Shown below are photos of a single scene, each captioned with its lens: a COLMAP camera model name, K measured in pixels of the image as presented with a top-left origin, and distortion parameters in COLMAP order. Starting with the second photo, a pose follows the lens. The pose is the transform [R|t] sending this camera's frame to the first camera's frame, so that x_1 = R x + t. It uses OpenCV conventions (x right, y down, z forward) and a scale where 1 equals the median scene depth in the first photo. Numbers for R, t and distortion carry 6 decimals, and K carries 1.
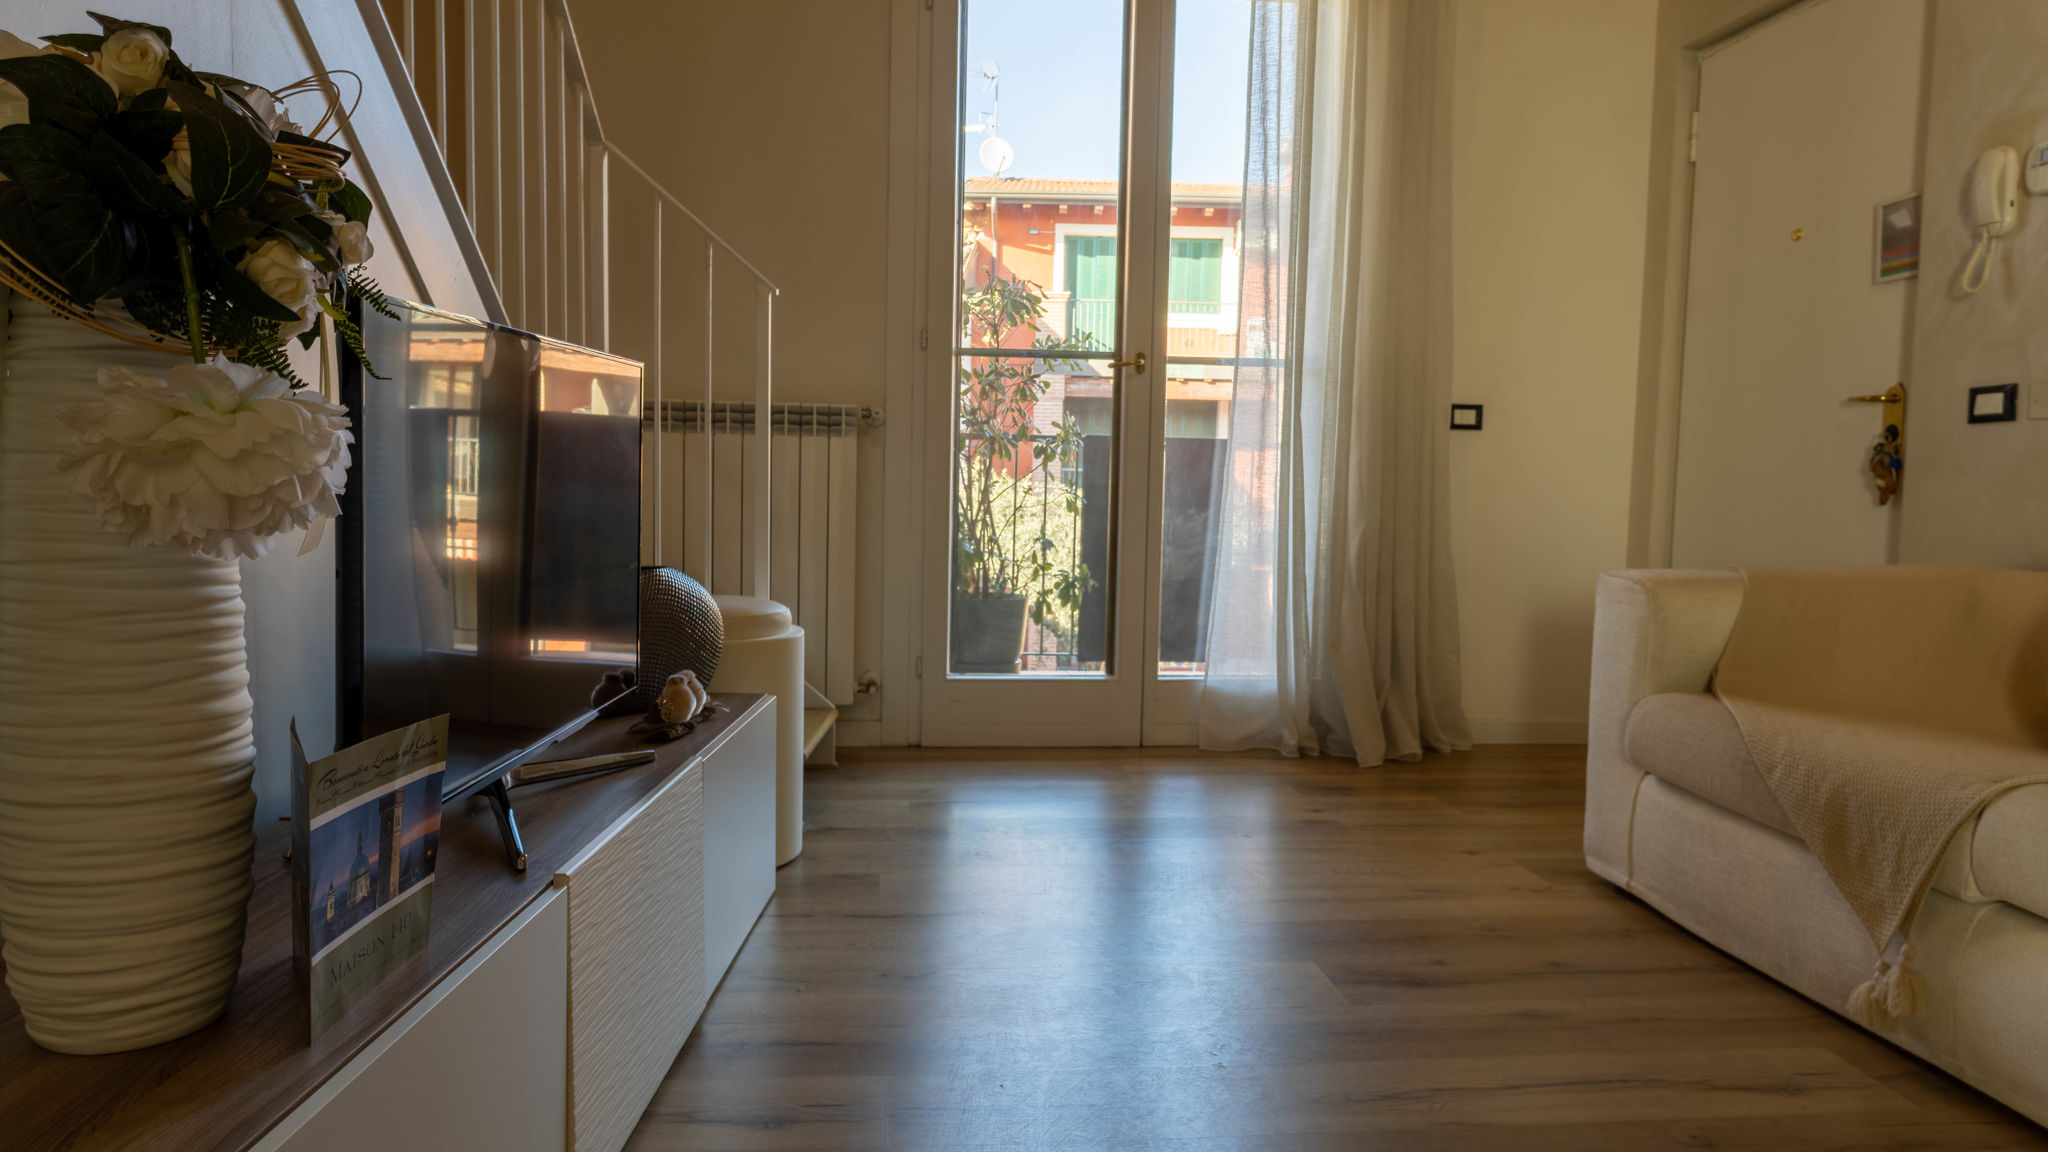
lens RADIAL K [[1337.4, 0, 1024.0], [0, 1337.4, 576.0], [0, 0, 1]] dist [-0.000628, 0.003364]
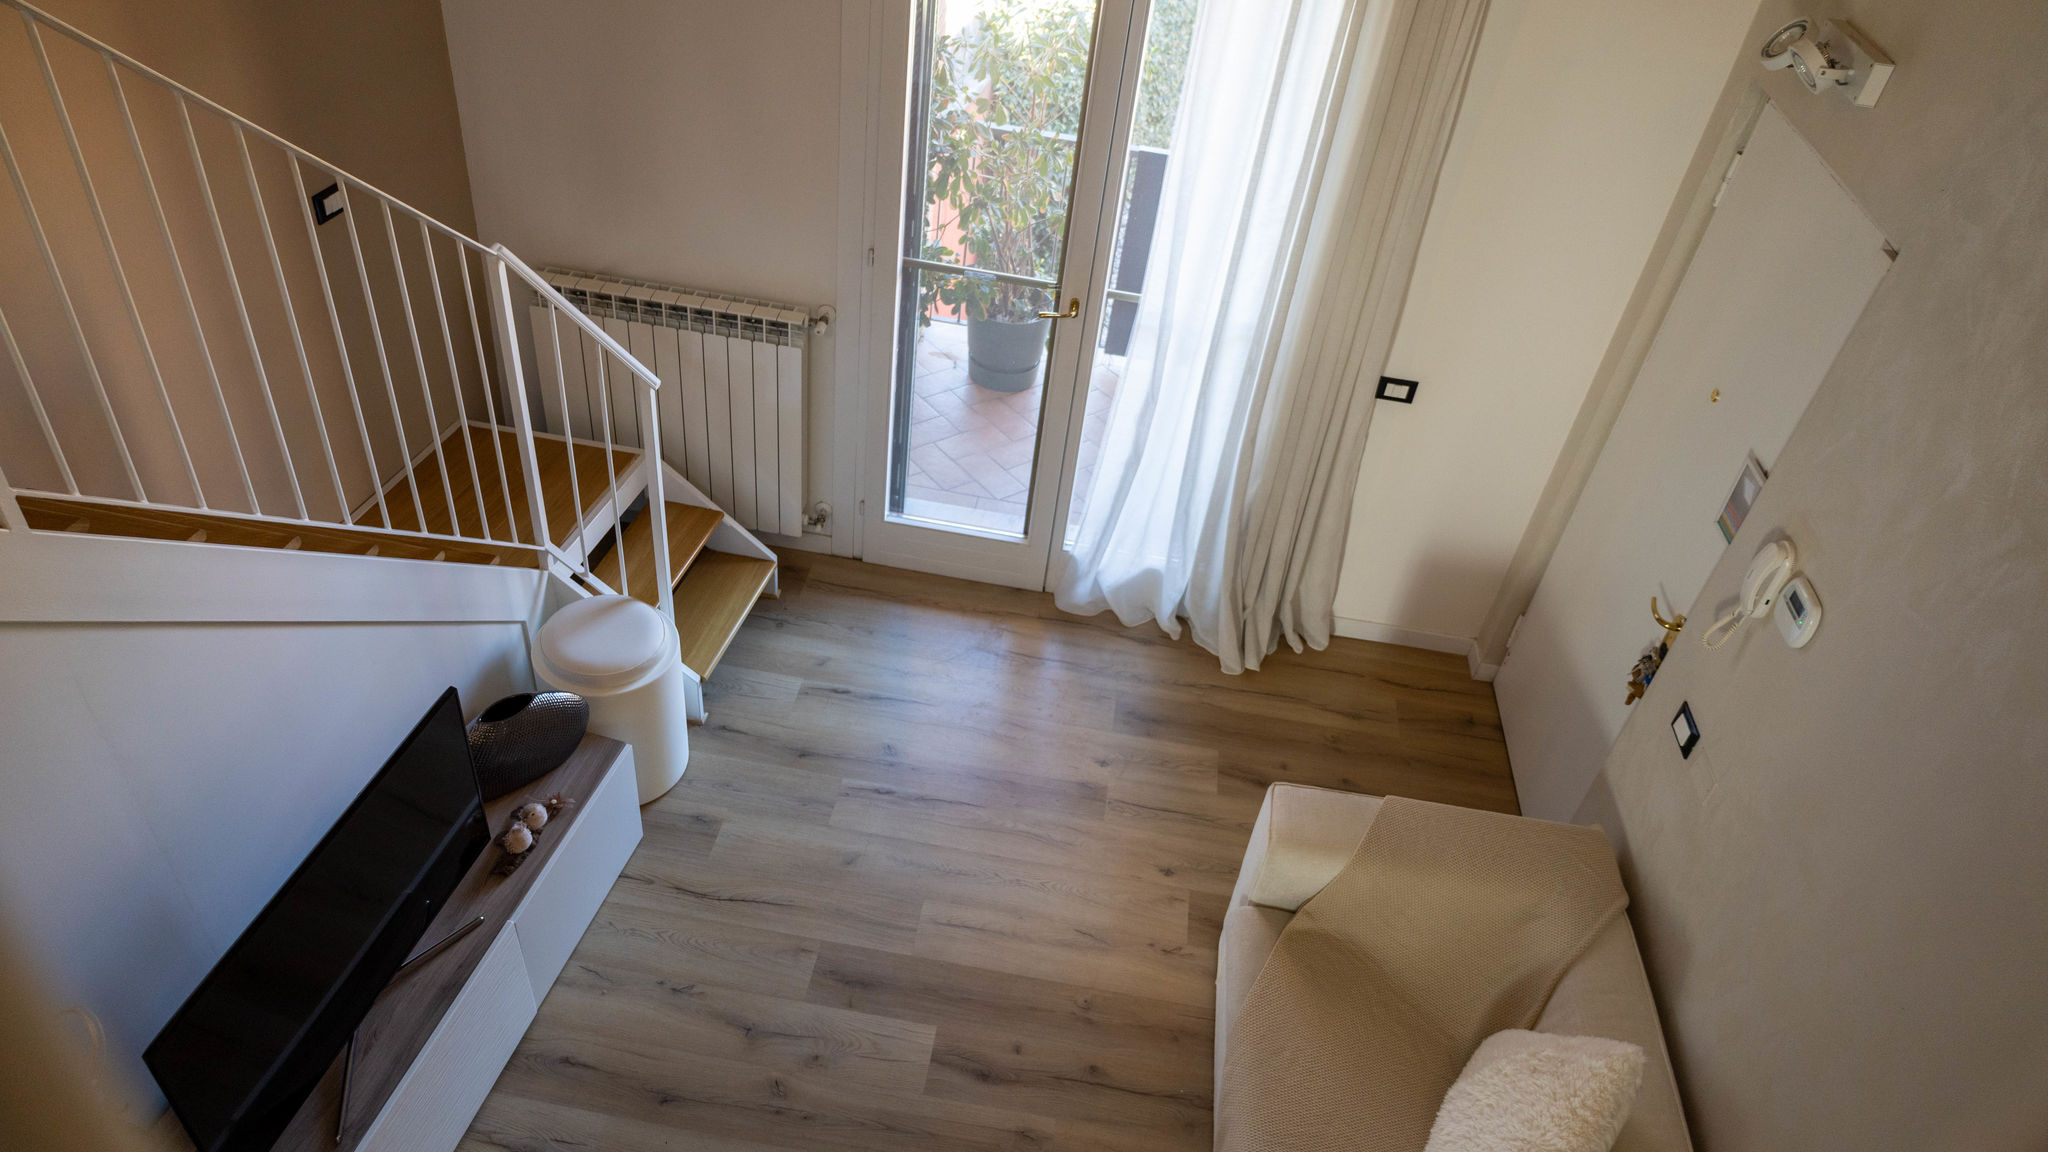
lens RADIAL K [[1337.4, 0, 1024.0], [0, 1337.4, 576.0], [0, 0, 1]] dist [-0.000628, 0.003364]
pose [[0.966970, 0.217957, -0.132147, 0.234360], [-0.103689, 0.809983, 0.577215, -0.593298], [0.232845, -0.544447, 0.805829, 0.045143]]
